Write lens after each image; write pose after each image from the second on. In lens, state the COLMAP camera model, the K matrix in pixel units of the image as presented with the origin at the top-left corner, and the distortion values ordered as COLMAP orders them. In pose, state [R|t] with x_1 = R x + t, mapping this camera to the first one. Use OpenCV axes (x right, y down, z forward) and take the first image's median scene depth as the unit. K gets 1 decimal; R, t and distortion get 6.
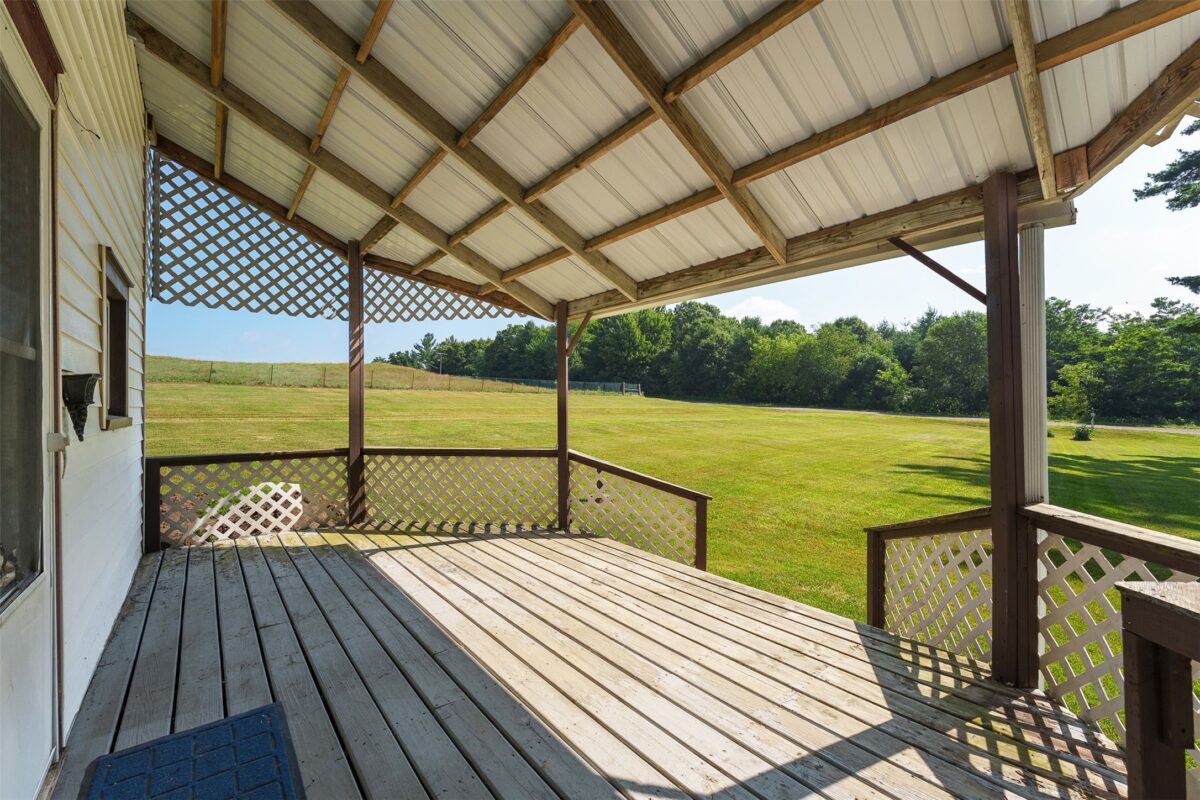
lens RADIAL K [[484.6, 0, 601.3], [0, 484.6, 399.3], [0, 0, 1]] dist [0.000920, -0.000121]
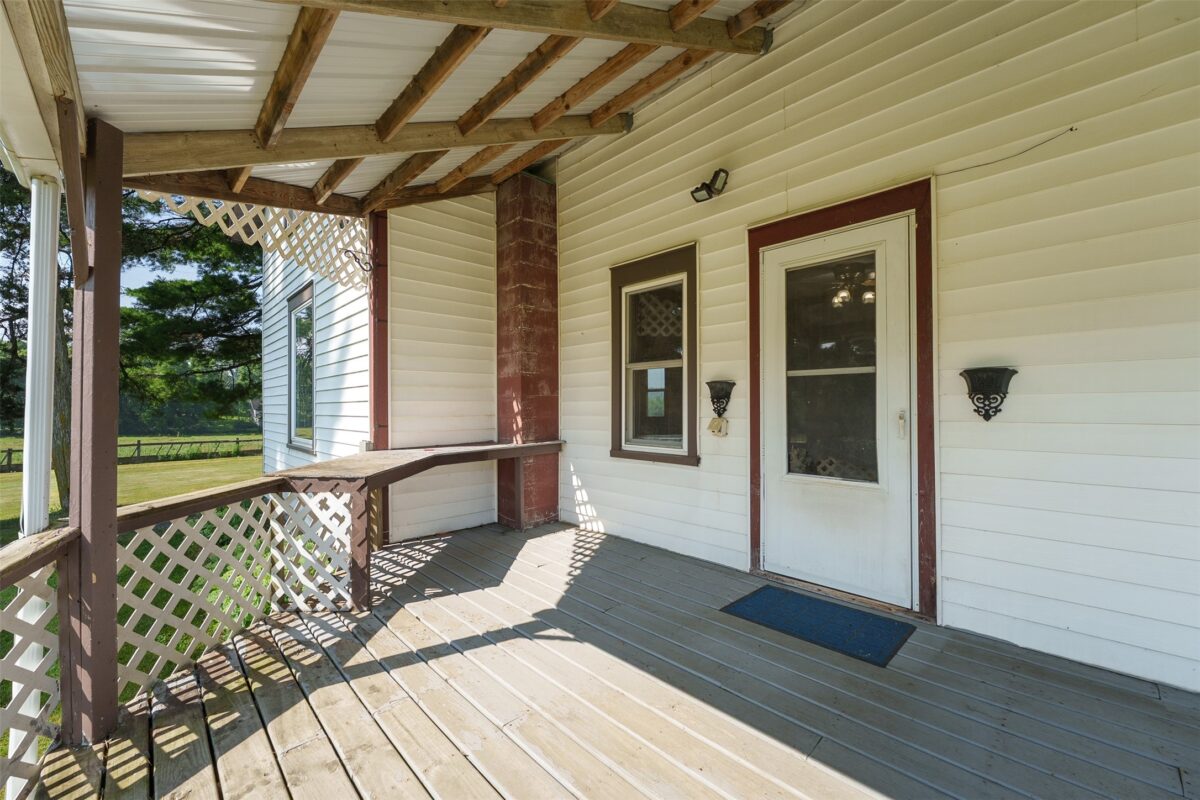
lens RADIAL K [[484.6, 0, 598.6], [0, 484.6, 399.0], [0, 0, 1]] dist [0.000920, -0.000121]
pose [[-0.997917, 0.007021, -0.064123, 0.040282], [0.008696, 0.999627, -0.025880, 0.042957], [0.063917, -0.026383, -0.997606, 2.177456]]
